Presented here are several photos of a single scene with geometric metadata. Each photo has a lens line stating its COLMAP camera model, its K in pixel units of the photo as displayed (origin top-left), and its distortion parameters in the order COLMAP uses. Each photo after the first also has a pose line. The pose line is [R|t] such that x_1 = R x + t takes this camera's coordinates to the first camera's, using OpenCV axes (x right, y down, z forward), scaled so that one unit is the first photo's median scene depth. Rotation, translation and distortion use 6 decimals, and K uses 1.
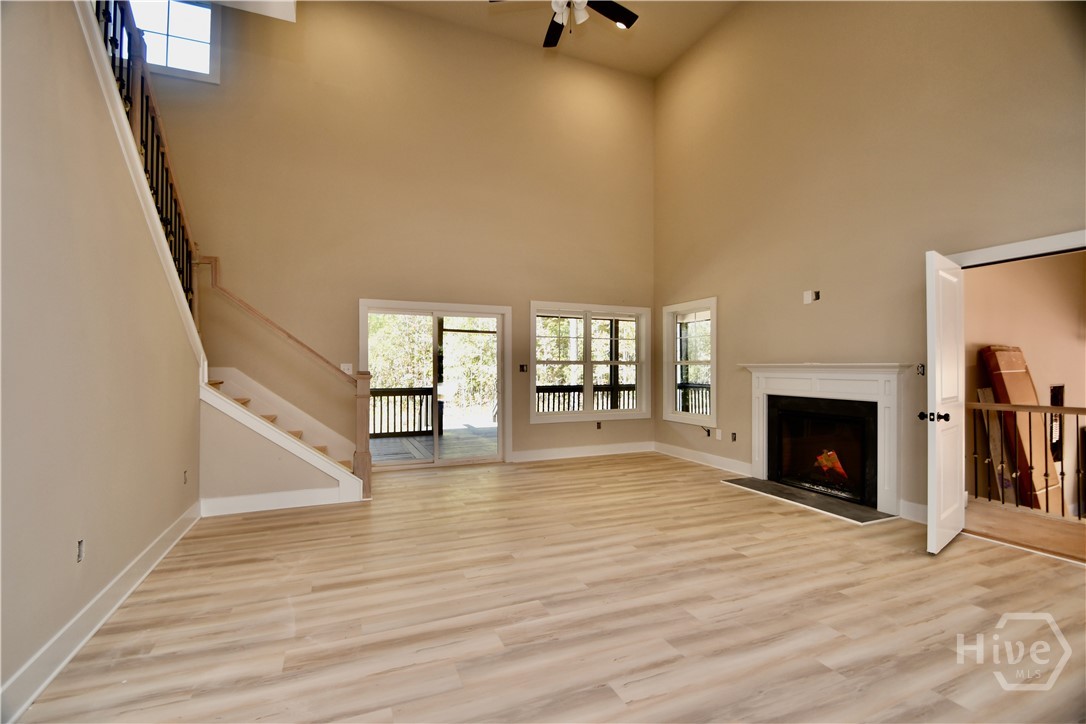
lens RADIAL K [[482.8, 0, 537.5], [0, 482.8, 367.0], [0, 0, 1]] dist [0.009873, -0.014879]
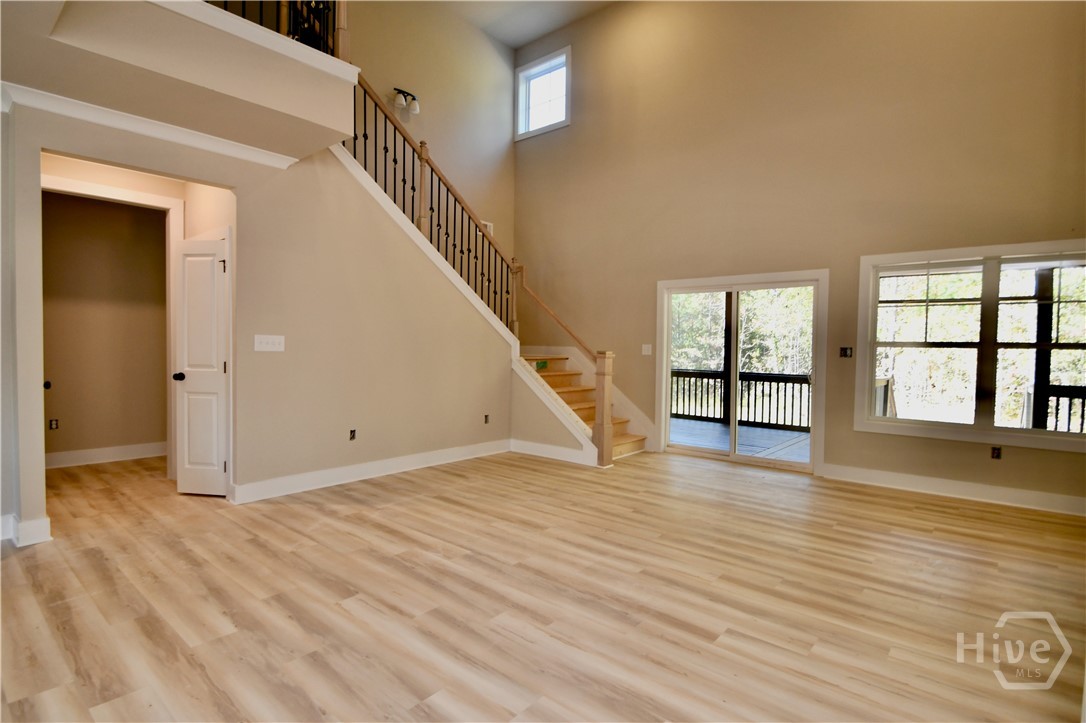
lens RADIAL K [[533.2, 0, 543.0], [0, 533.2, 361.5], [0, 0, 1]] dist [0.003140, 0.000172]
pose [[0.458695, 0.031533, -0.888034, 0.888207], [-0.014159, 0.999503, 0.028178, 0.002116], [0.888481, -0.000352, 0.458913, 0.441394]]
